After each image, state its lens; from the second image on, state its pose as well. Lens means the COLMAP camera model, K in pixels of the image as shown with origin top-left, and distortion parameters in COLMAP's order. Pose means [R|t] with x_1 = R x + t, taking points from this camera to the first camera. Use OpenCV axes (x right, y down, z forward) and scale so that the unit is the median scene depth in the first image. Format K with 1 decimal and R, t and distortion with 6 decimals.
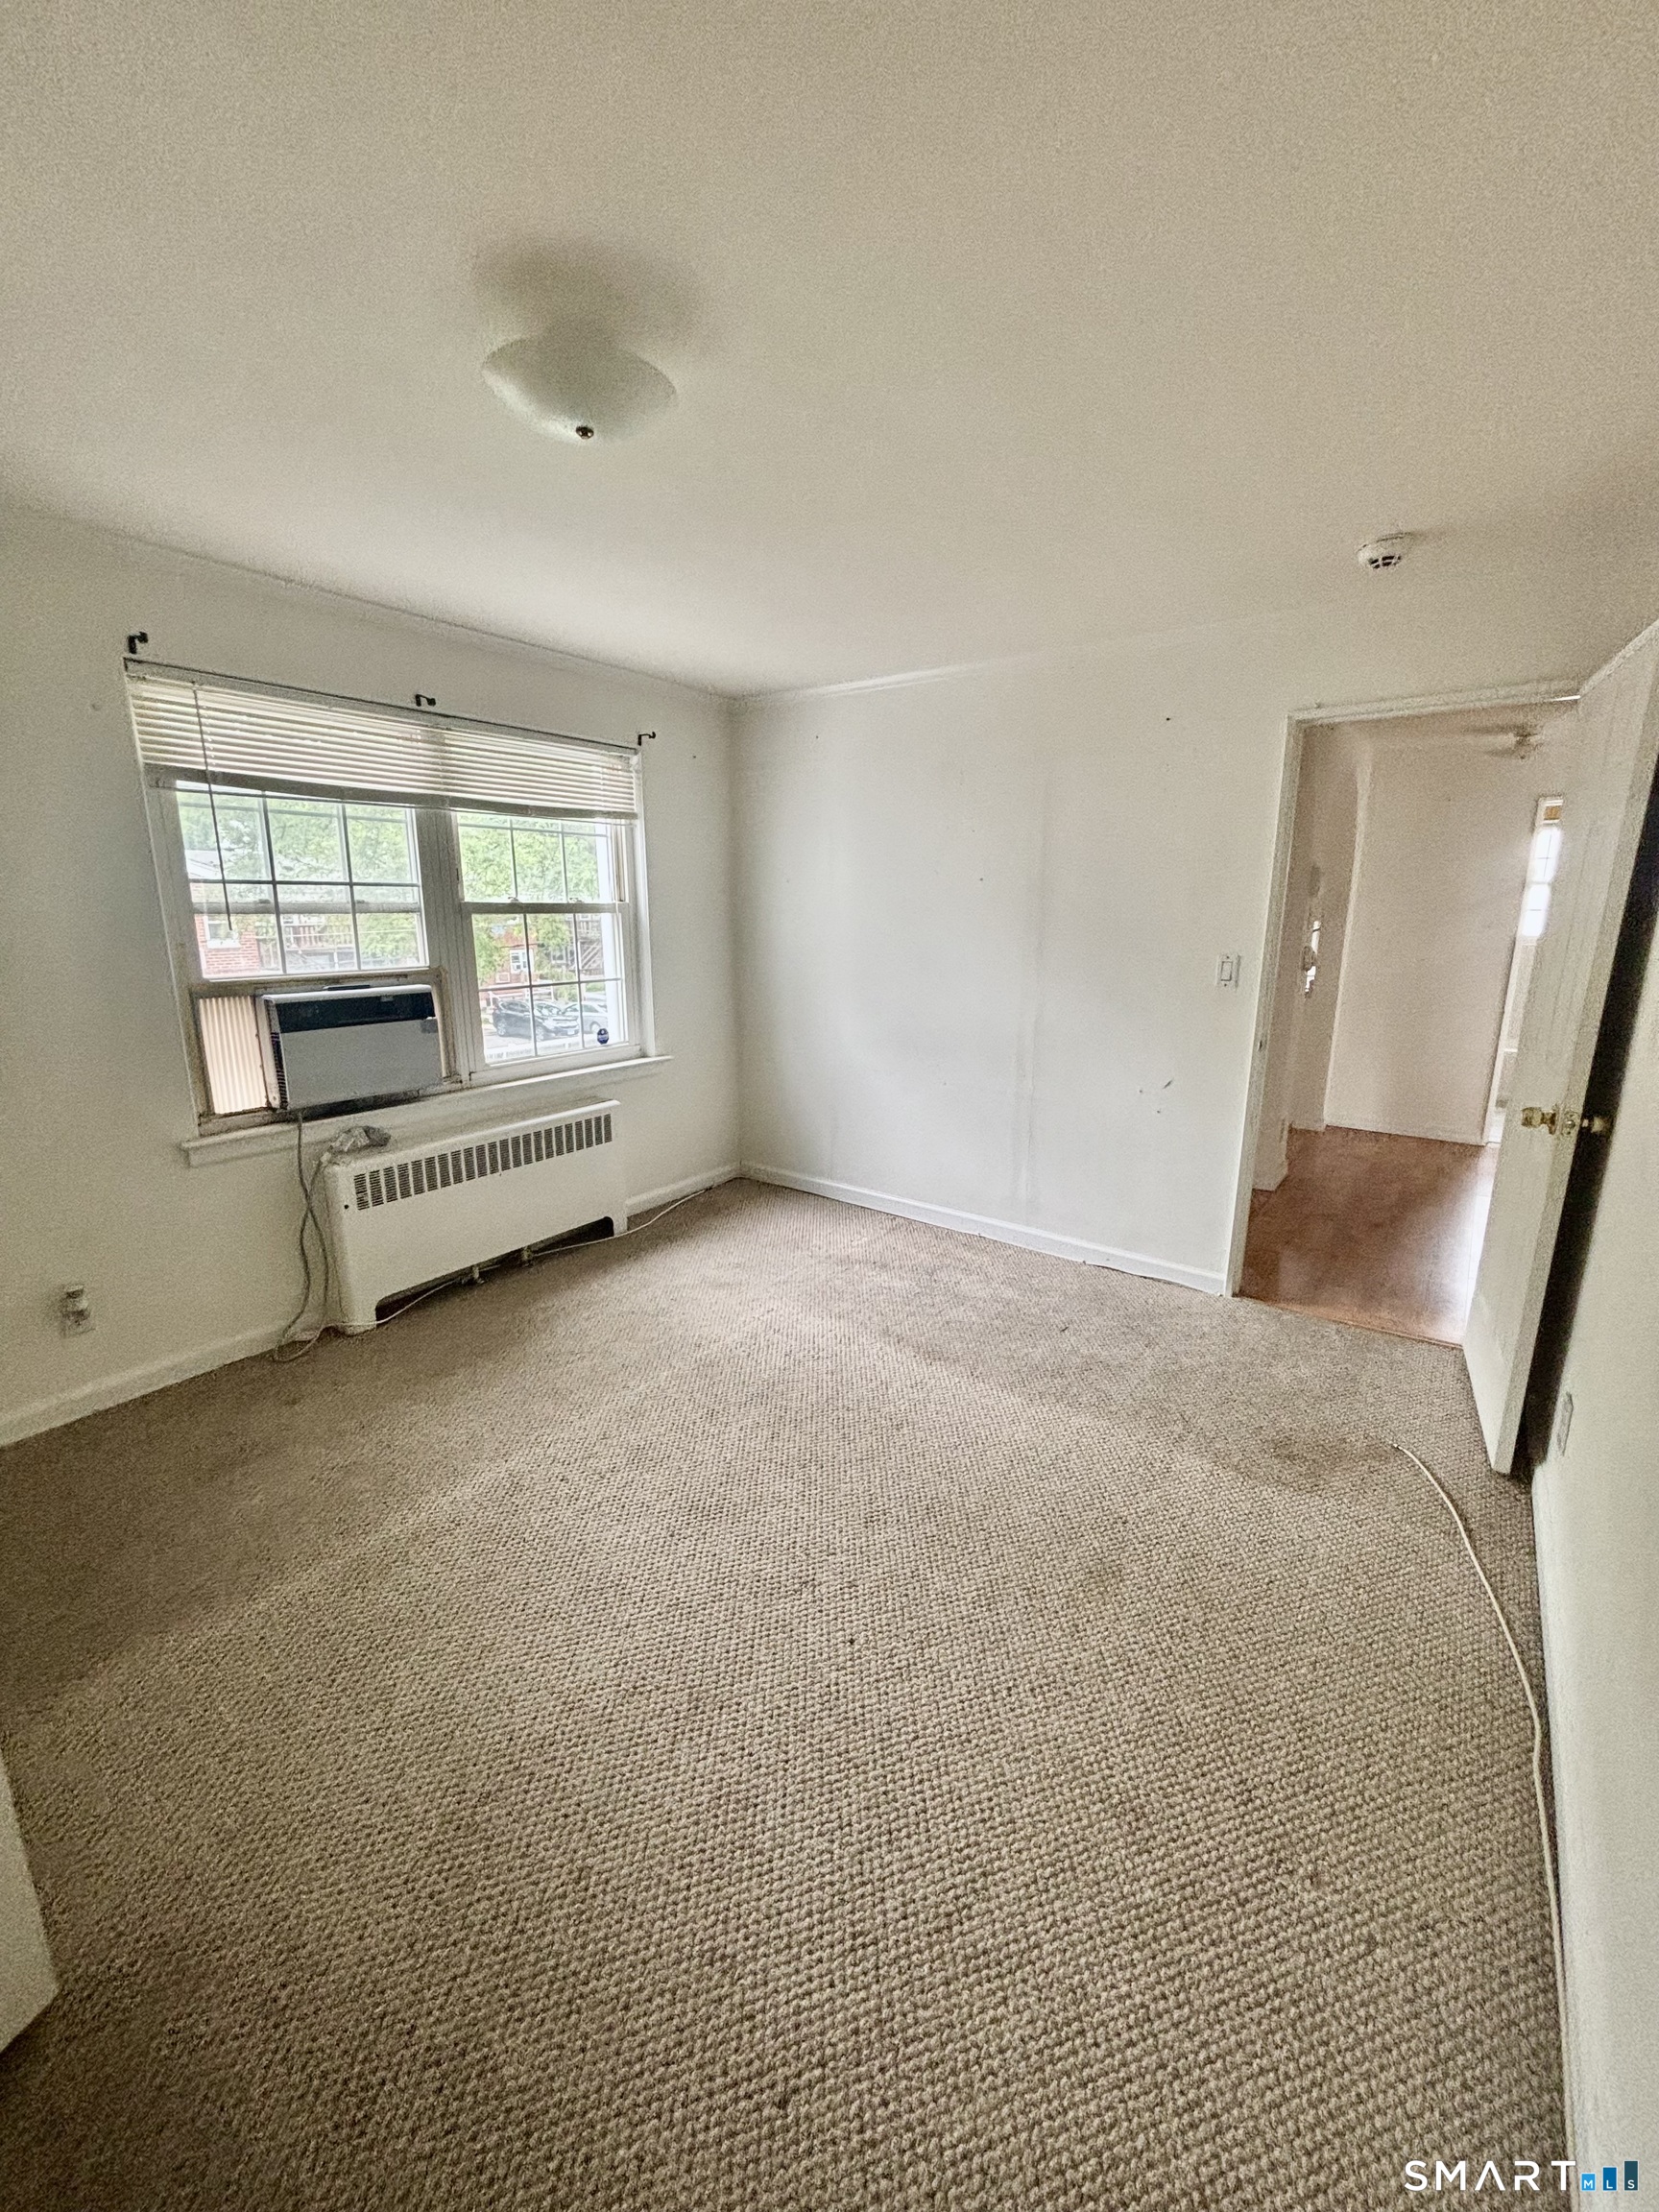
lens RADIAL K [[892.0, 0, 828.4], [0, 892.0, 1113.1], [0, 0, 1]] dist [-0.002001, 0.001026]
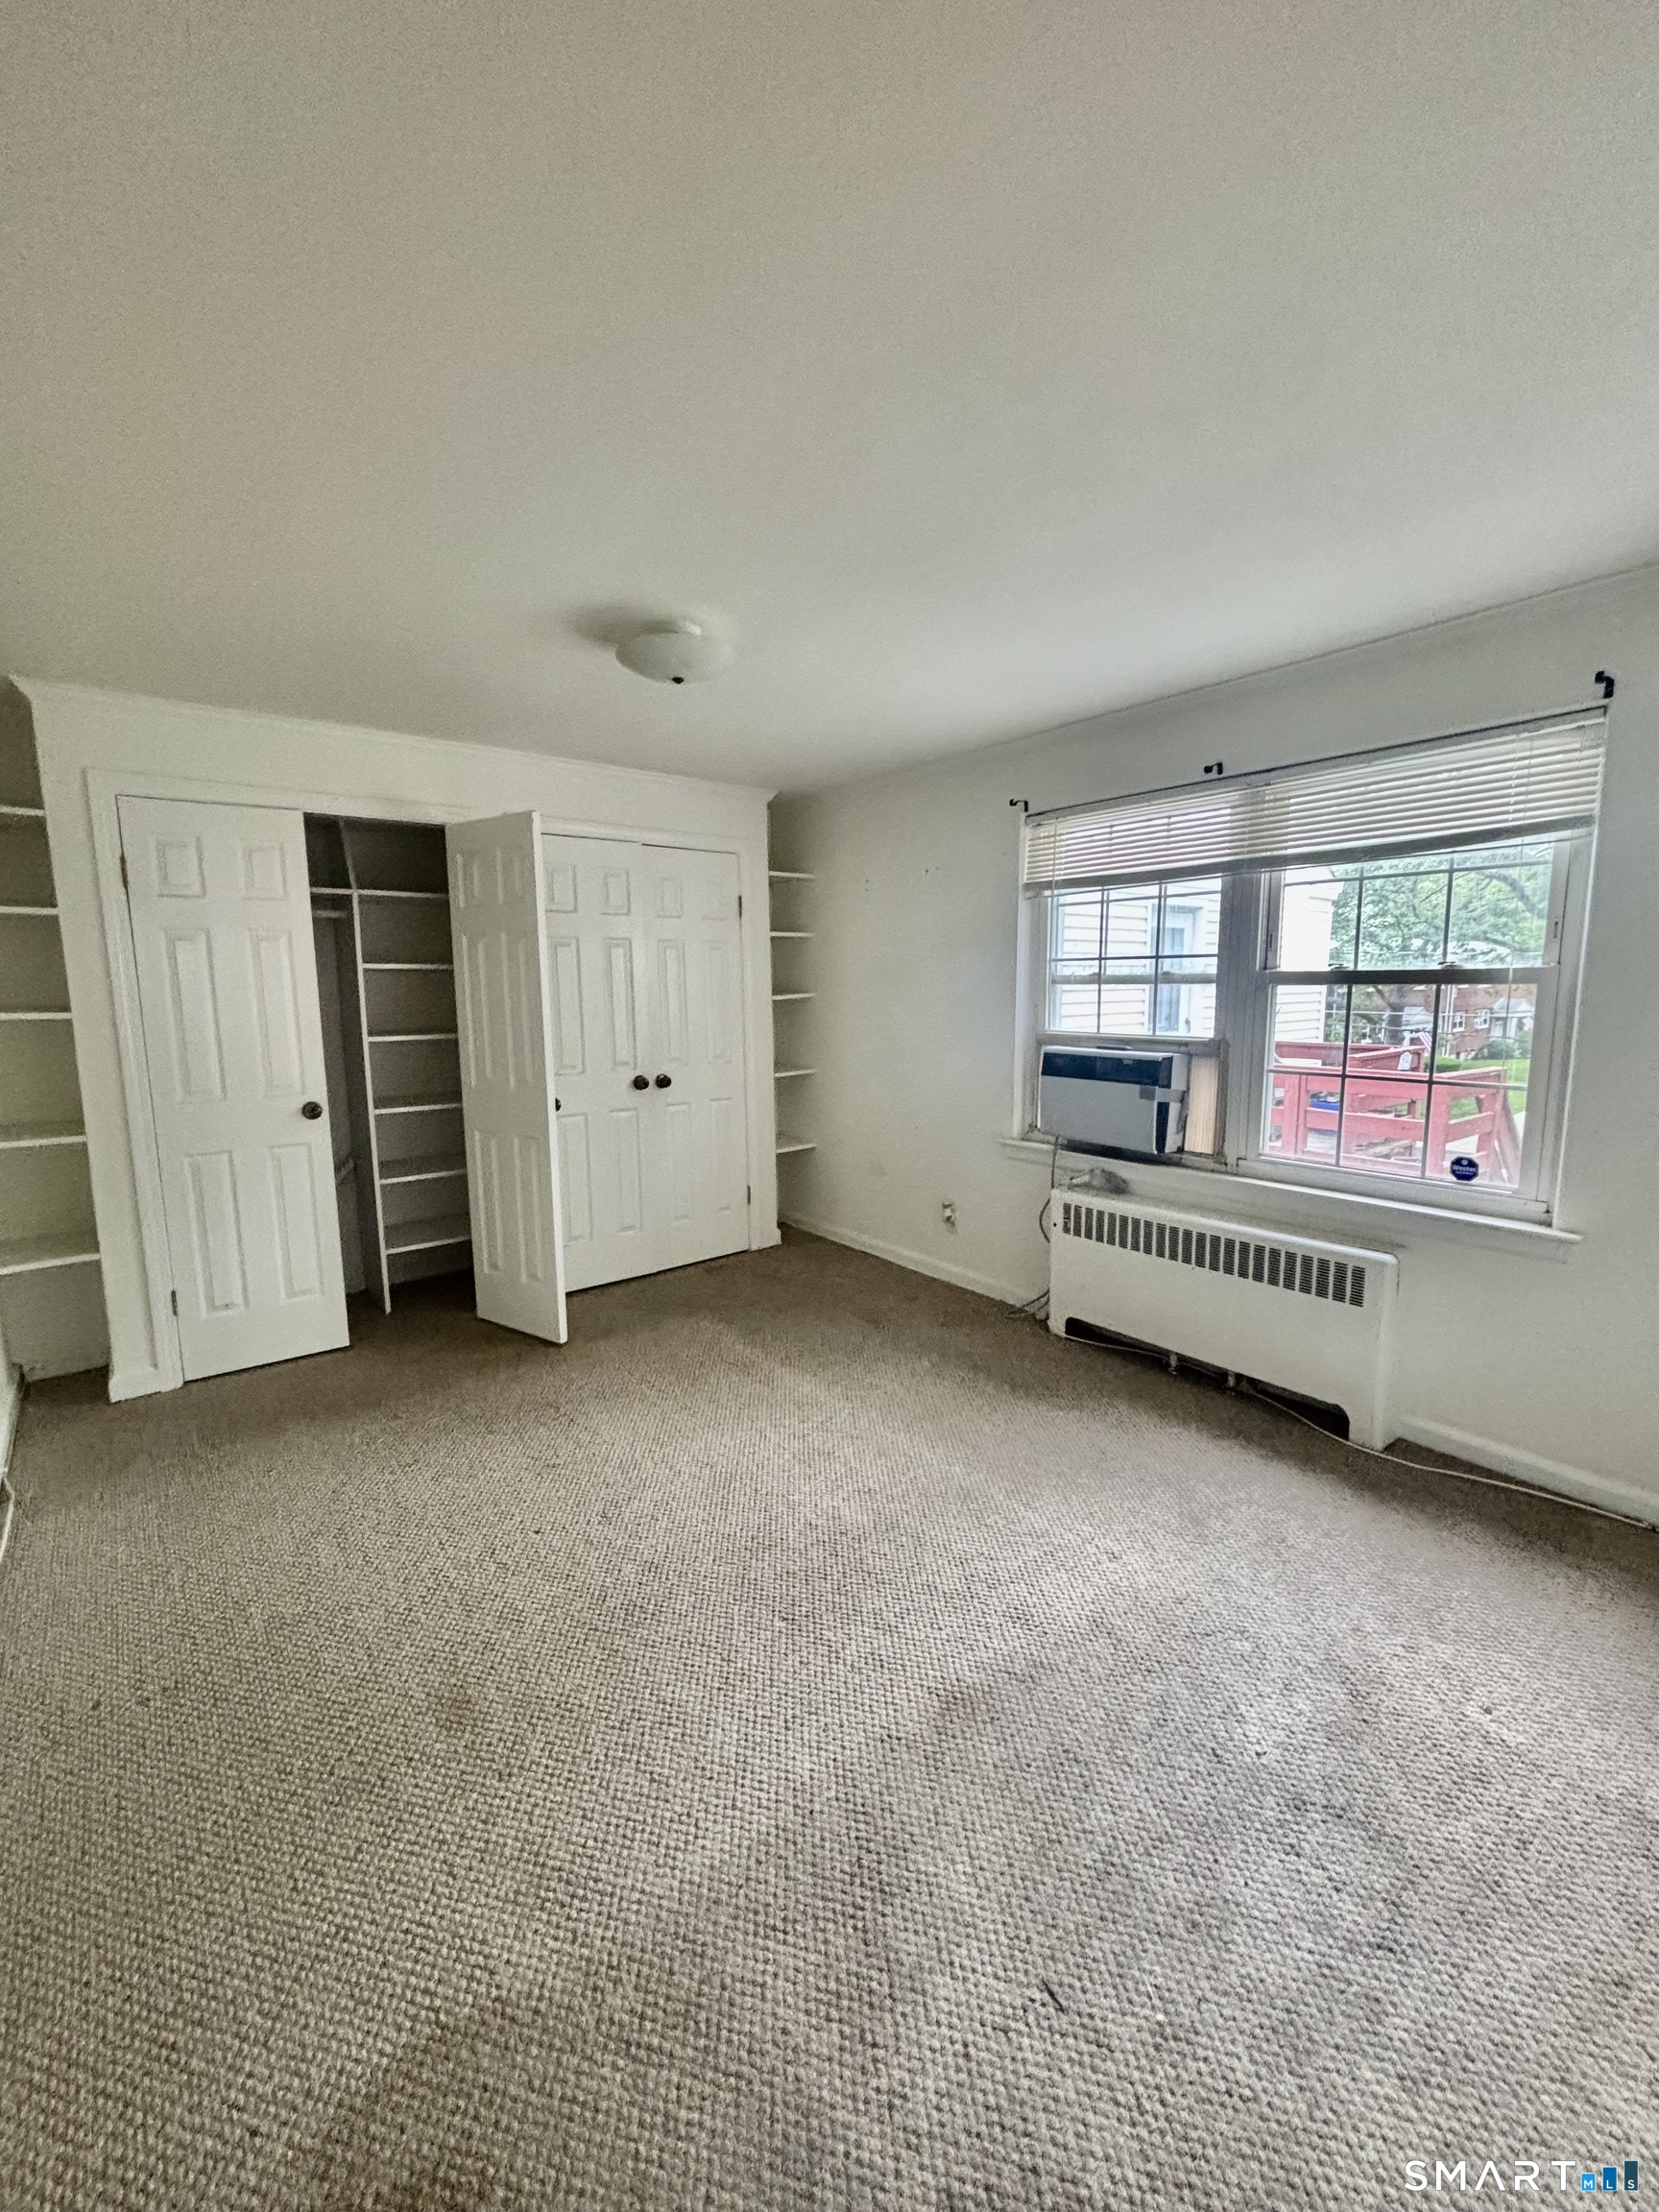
lens RADIAL K [[892.0, 0, 827.5], [0, 892.0, 1109.9], [0, 0, 1]] dist [-0.002001, 0.001026]
pose [[-0.269795, 0.140295, -0.952643, 0.600092], [-0.208571, 0.957328, 0.200053, -0.198097], [0.940058, 0.252667, -0.229021, 0.860298]]
